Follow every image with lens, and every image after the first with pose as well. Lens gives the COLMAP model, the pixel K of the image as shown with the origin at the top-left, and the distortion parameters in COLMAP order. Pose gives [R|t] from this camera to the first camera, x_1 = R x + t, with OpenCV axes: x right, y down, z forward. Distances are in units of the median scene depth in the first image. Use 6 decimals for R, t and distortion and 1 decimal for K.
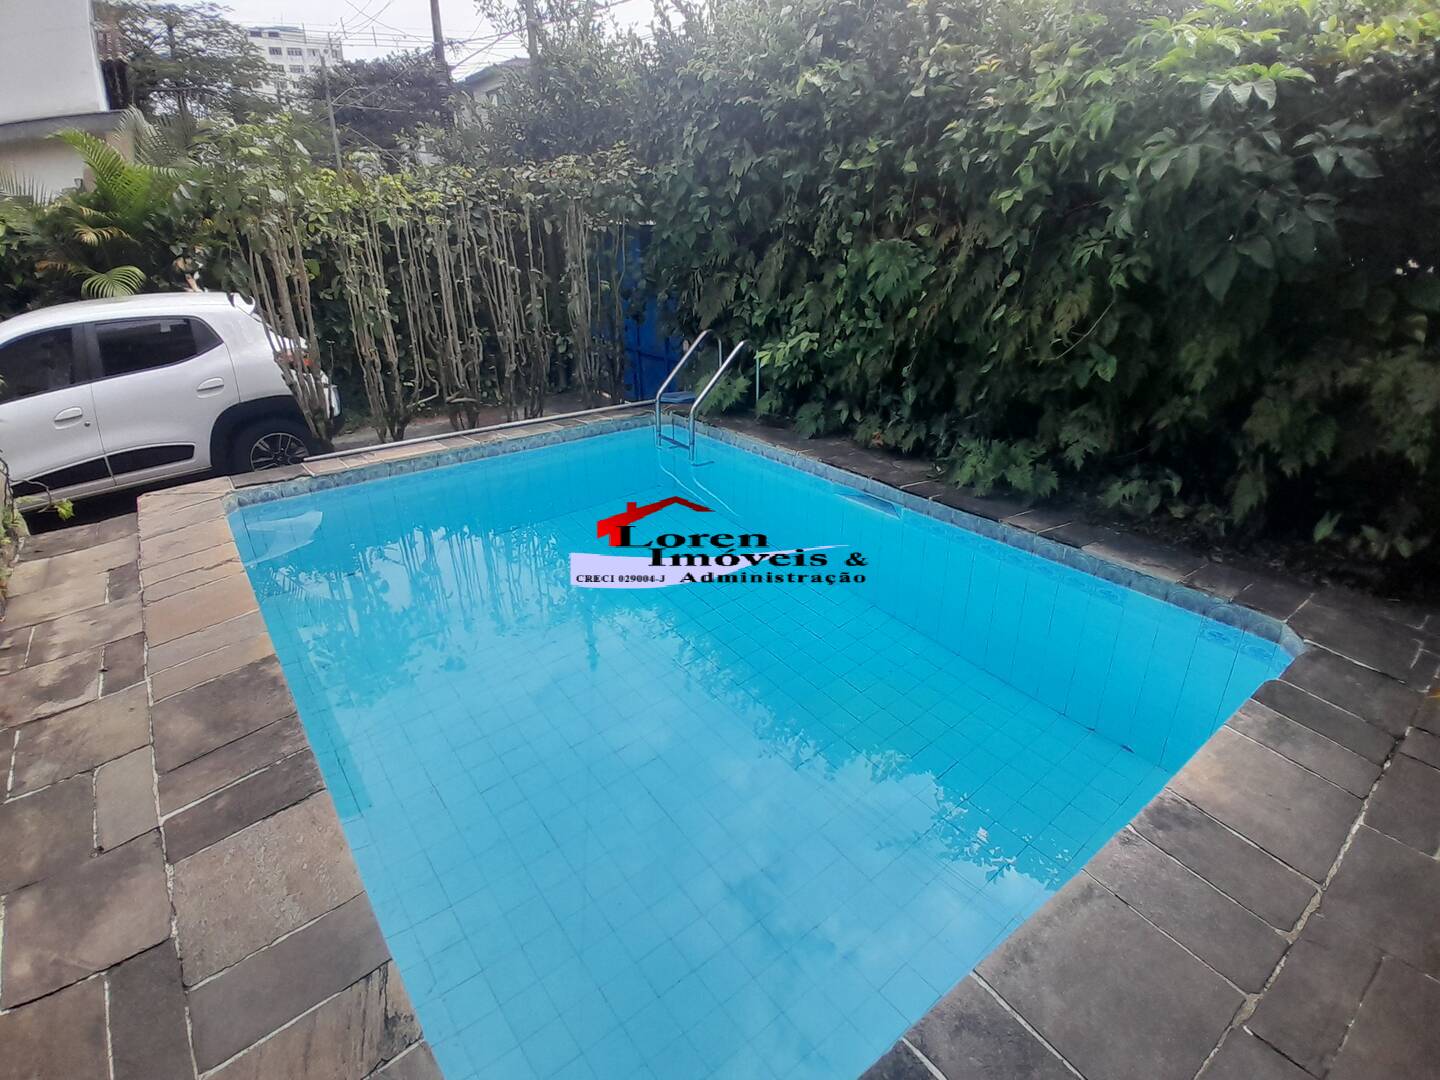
lens RADIAL K [[721.2, 0, 720.0], [0, 721.2, 540.0], [0, 0, 1]] dist [0.019561, -0.056382]
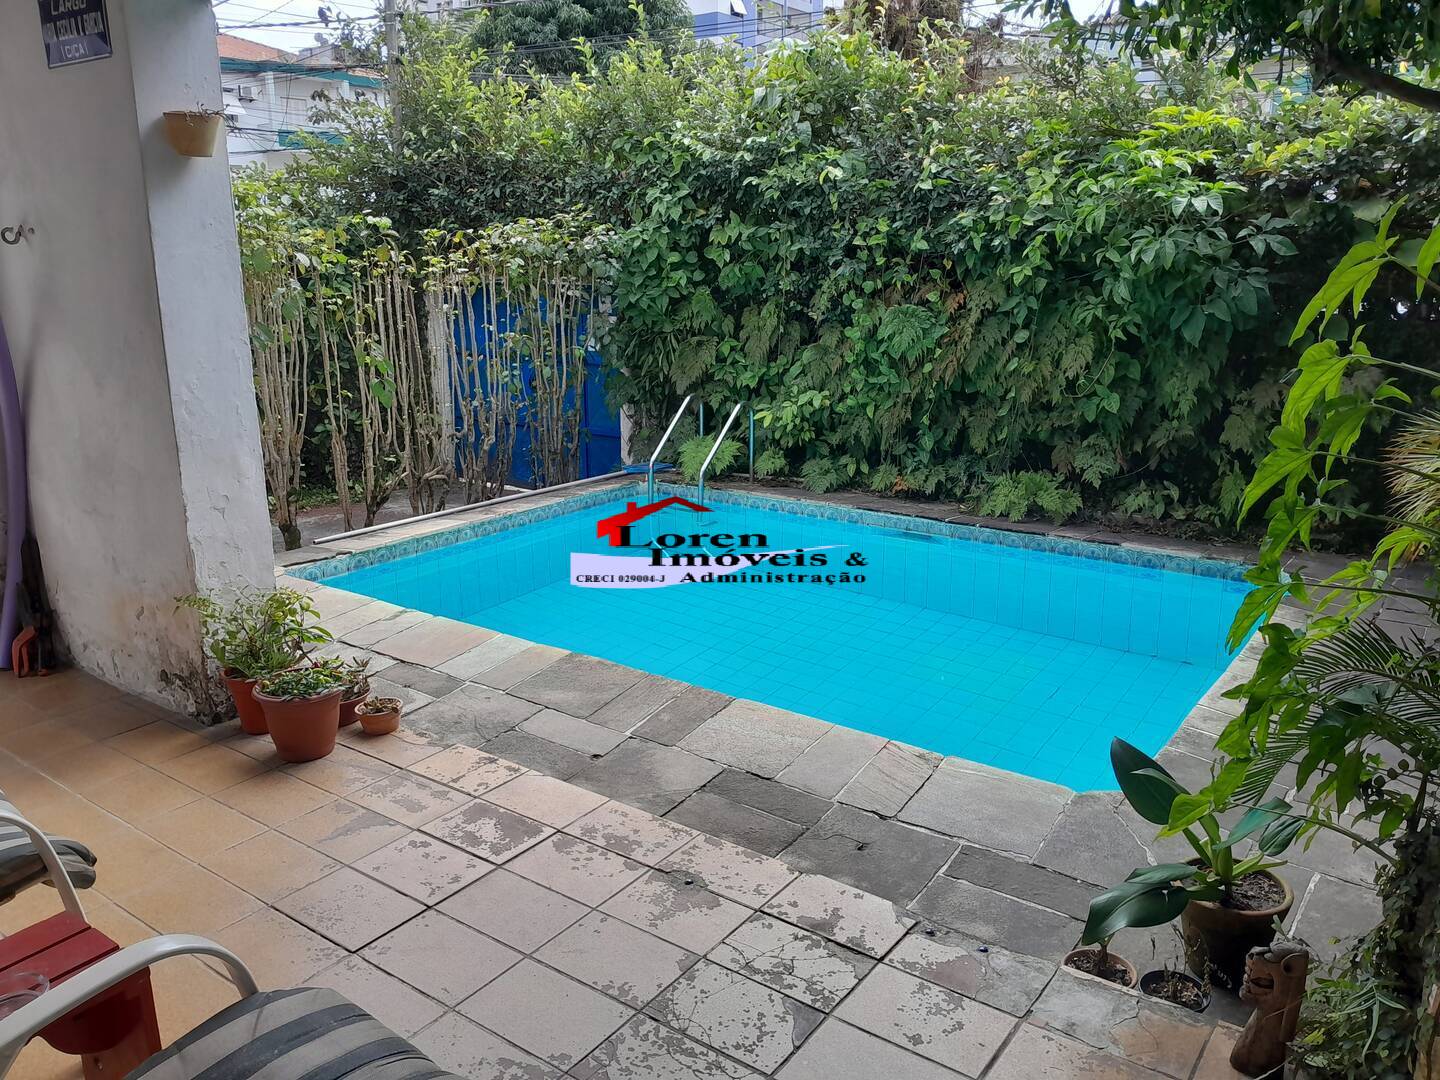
lens RADIAL K [[1107.7, 0, 720.0], [0, 1107.7, 540.0], [0, 0, 1]] dist [0.134421, -0.287776]
pose [[0.957286, -0.066348, 0.281427, -0.636974], [0.113583, 0.981364, -0.154997, 0.205956], [-0.265898, 0.180342, 0.946982, -0.577106]]
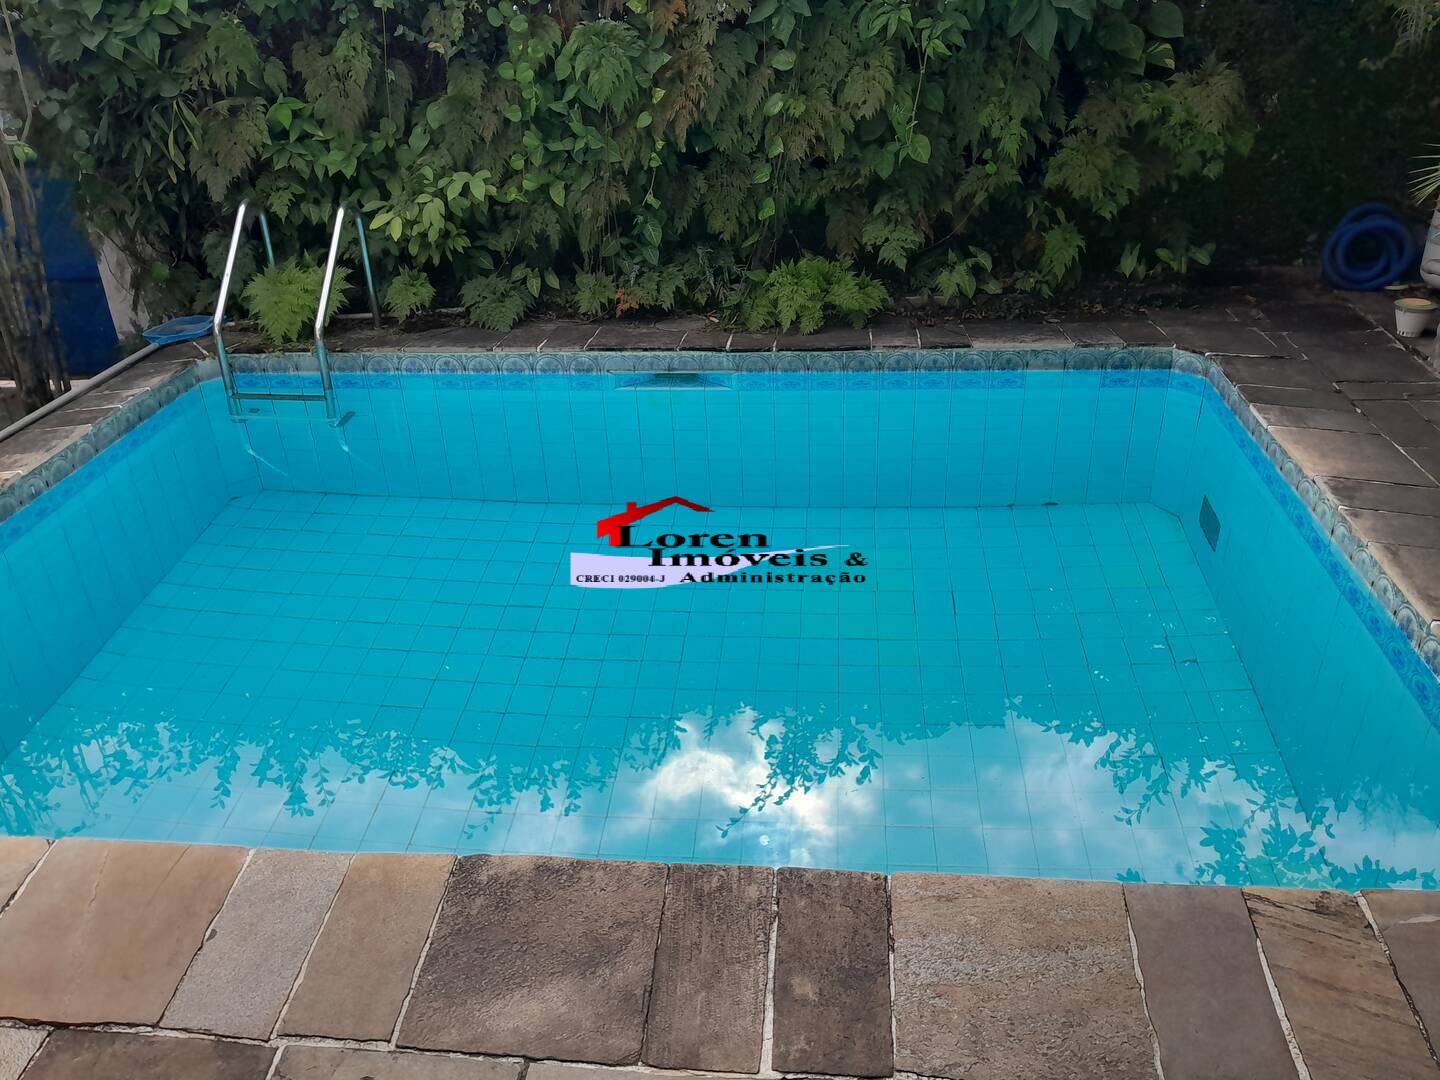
lens RADIAL K [[1107.7, 0, 720.0], [0, 1107.7, 540.0], [0, 0, 1]] dist [0.134421, -0.287776]
pose [[0.679316, -0.361211, 0.638793, -0.678882], [0.328085, 0.928123, 0.175919, -0.108424], [-0.656423, 0.090074, 0.748997, 0.148634]]
